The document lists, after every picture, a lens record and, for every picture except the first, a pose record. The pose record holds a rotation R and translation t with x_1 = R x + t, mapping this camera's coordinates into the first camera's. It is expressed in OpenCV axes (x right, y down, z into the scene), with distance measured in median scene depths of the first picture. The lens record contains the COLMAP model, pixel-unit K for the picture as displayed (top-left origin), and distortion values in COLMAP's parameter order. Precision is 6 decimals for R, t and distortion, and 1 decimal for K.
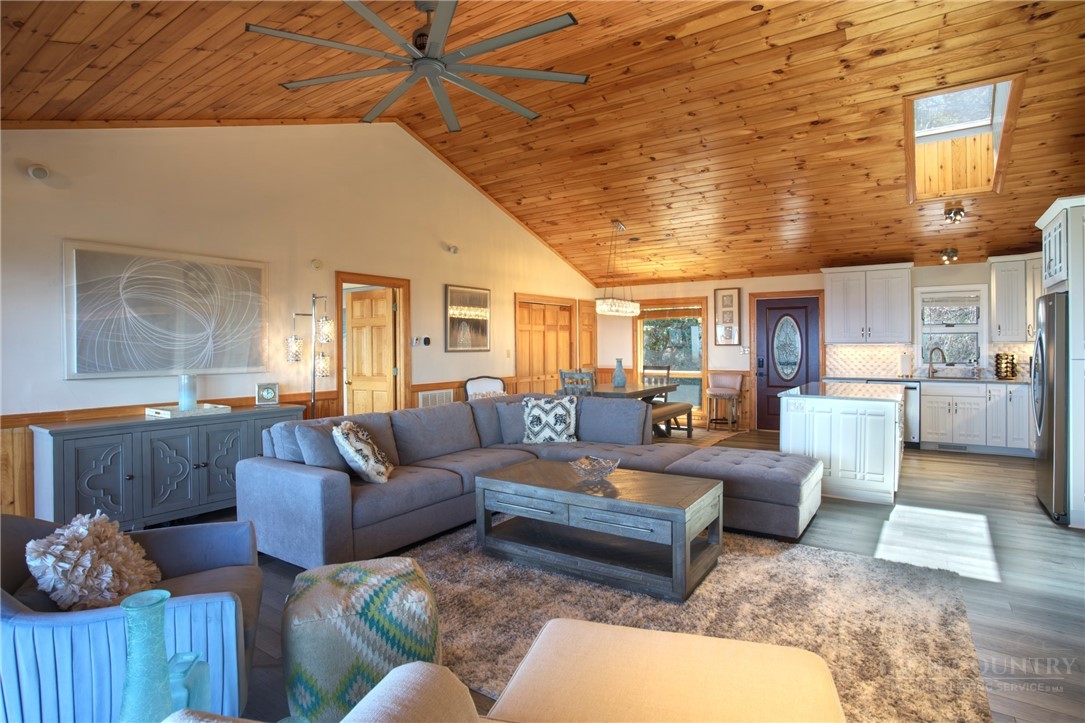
lens RADIAL K [[555.3, 0, 543.6], [0, 555.3, 346.3], [0, 0, 1]] dist [-0.081013, 0.030459]
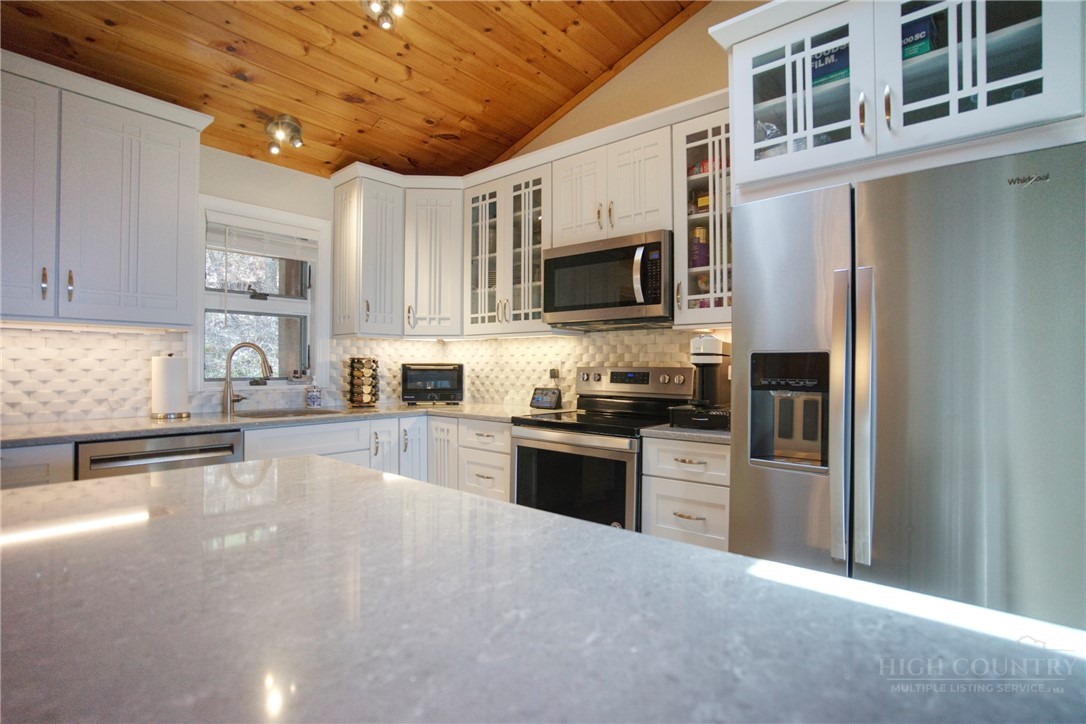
lens RADIAL K [[533.8, 0, 543.0], [0, 533.8, 362.0], [0, 0, 1]] dist [-0.052226, 0.025565]
pose [[0.104052, 0.013535, 0.994480, 0.293270], [-0.001176, 0.999908, -0.013486, 0.019708], [-0.994571, 0.000233, 0.104058, 0.617227]]
